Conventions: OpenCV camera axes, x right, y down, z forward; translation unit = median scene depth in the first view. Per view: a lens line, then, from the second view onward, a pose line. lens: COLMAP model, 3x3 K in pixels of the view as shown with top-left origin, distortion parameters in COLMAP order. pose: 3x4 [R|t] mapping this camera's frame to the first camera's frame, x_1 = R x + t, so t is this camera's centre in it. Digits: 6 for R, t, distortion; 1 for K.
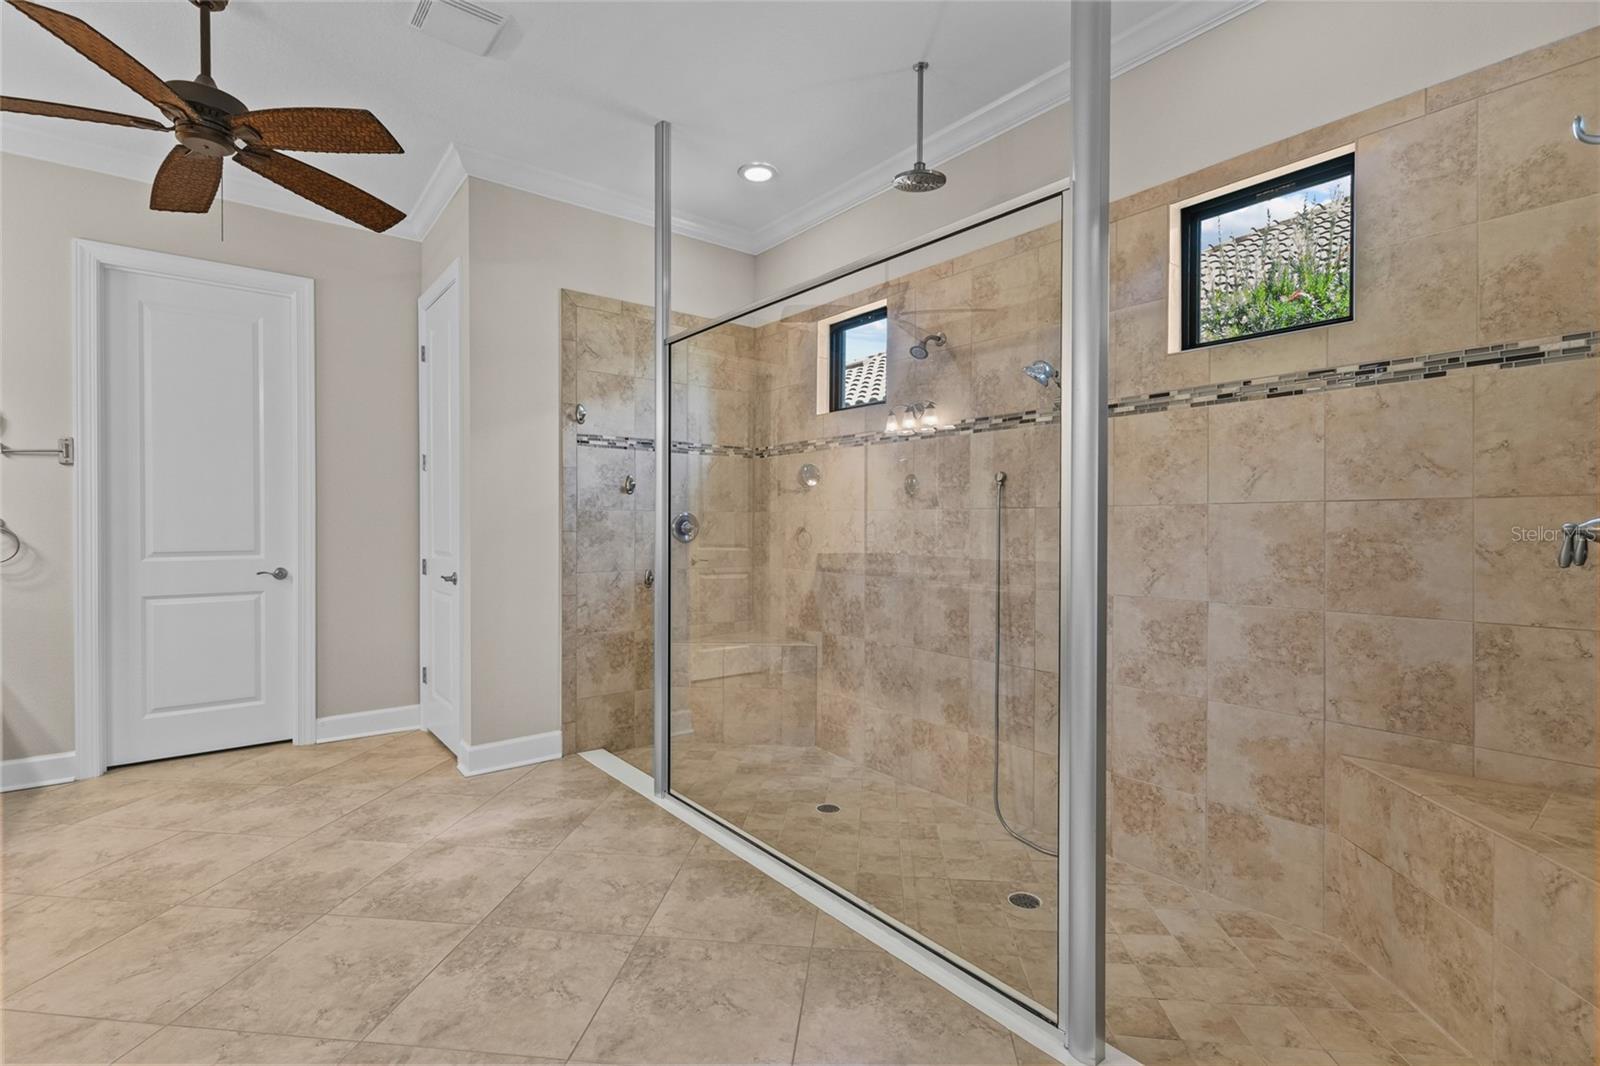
lens RADIAL K [[739.8, 0, 800.0], [0, 739.8, 533.0], [0, 0, 1]] dist [-0.001540, -0.000672]
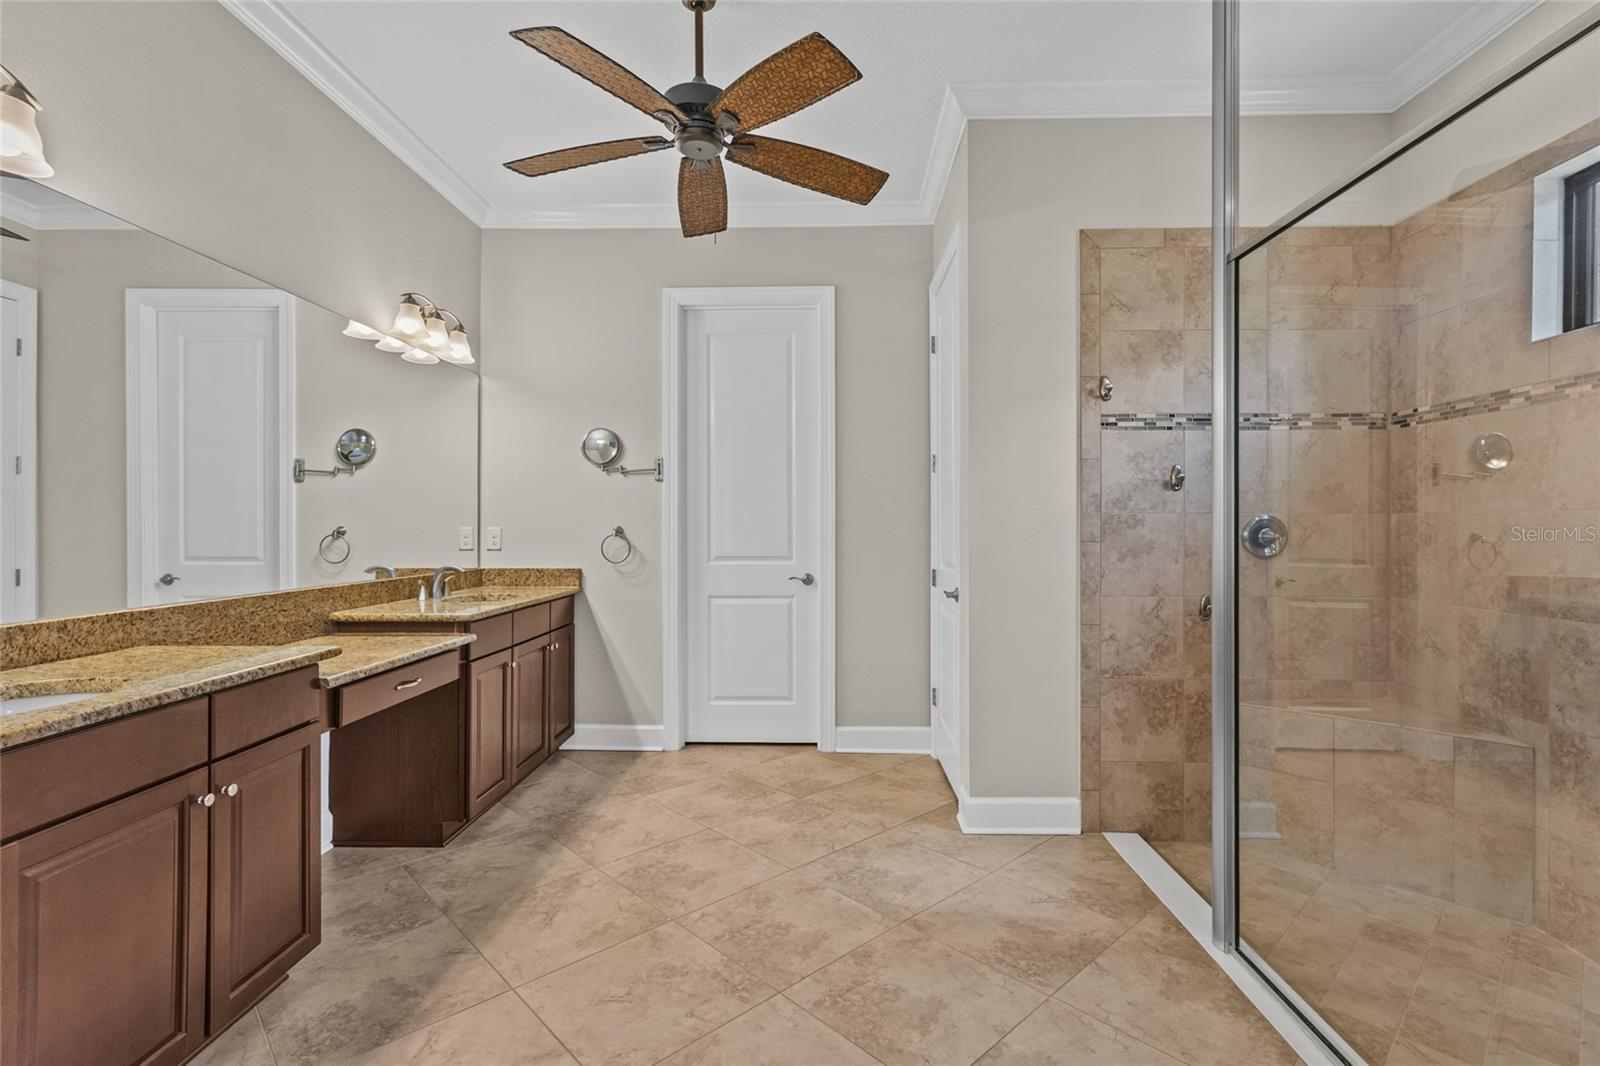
lens RADIAL K [[766.1, 0, 805.0], [0, 766.1, 524.6], [0, 0, 1]] dist [0.010486, 0.000592]
pose [[0.769005, -0.003643, -0.639233, -0.028439], [-0.005217, 0.999915, -0.011975, -0.008613], [0.639222, 0.012544, 0.768920, 0.189340]]
